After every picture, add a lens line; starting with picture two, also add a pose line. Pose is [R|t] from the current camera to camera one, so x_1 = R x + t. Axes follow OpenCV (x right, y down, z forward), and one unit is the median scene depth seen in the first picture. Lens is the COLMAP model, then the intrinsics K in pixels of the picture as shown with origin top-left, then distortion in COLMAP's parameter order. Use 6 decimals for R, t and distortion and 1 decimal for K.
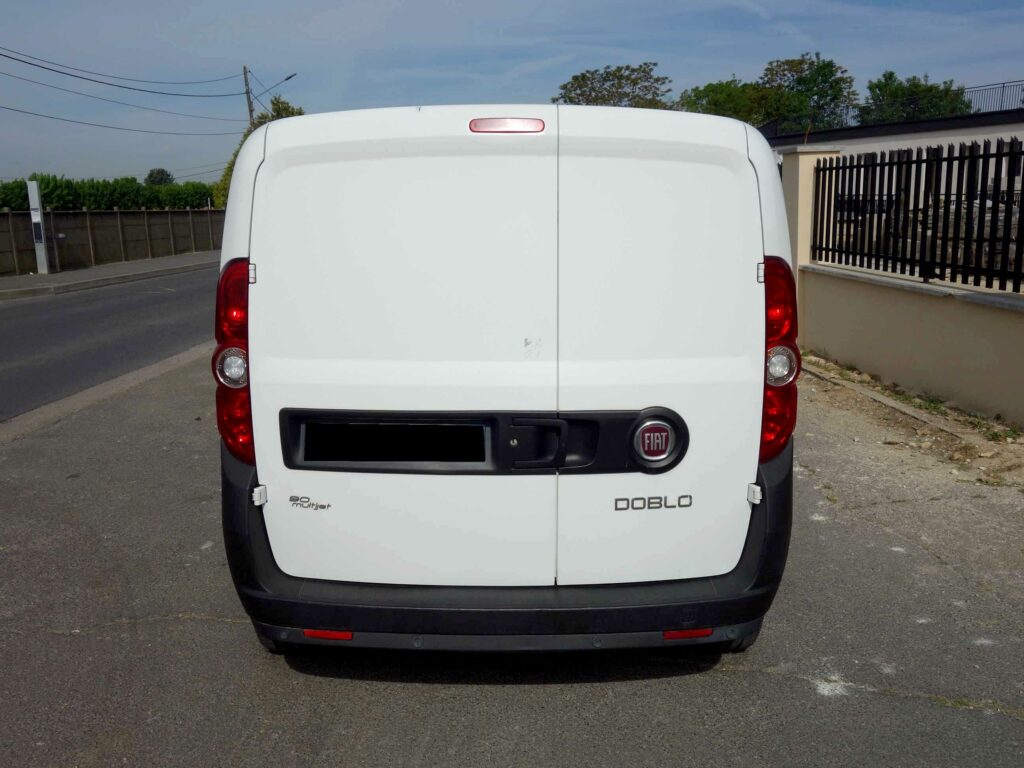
lens RADIAL K [[907.2, 0, 513.5], [0, 907.2, 388.1], [0, 0, 1]] dist [0.001099, -0.008701]
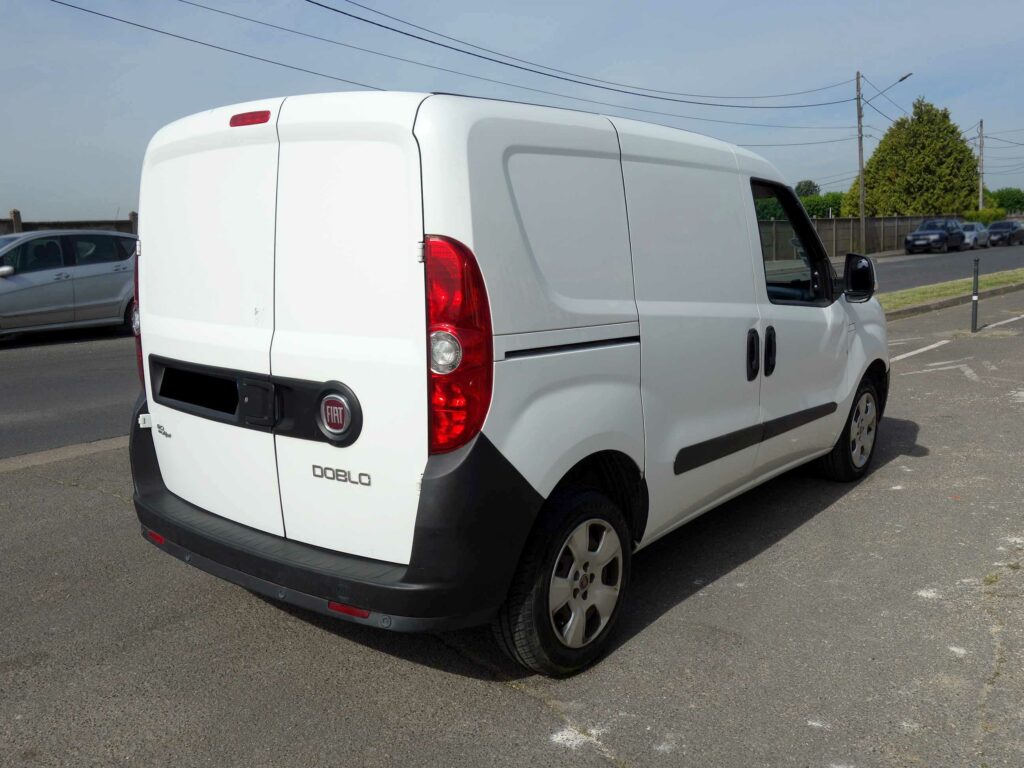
lens RADIAL K [[909.6, 0, 517.9], [0, 909.6, 389.7], [0, 0, 1]] dist [0.007250, -0.014282]
pose [[0.779097, 0.104443, -0.618142, 0.932799], [-0.110880, 0.993436, 0.028102, -0.020954], [0.617020, 0.046645, 0.785564, 0.310142]]
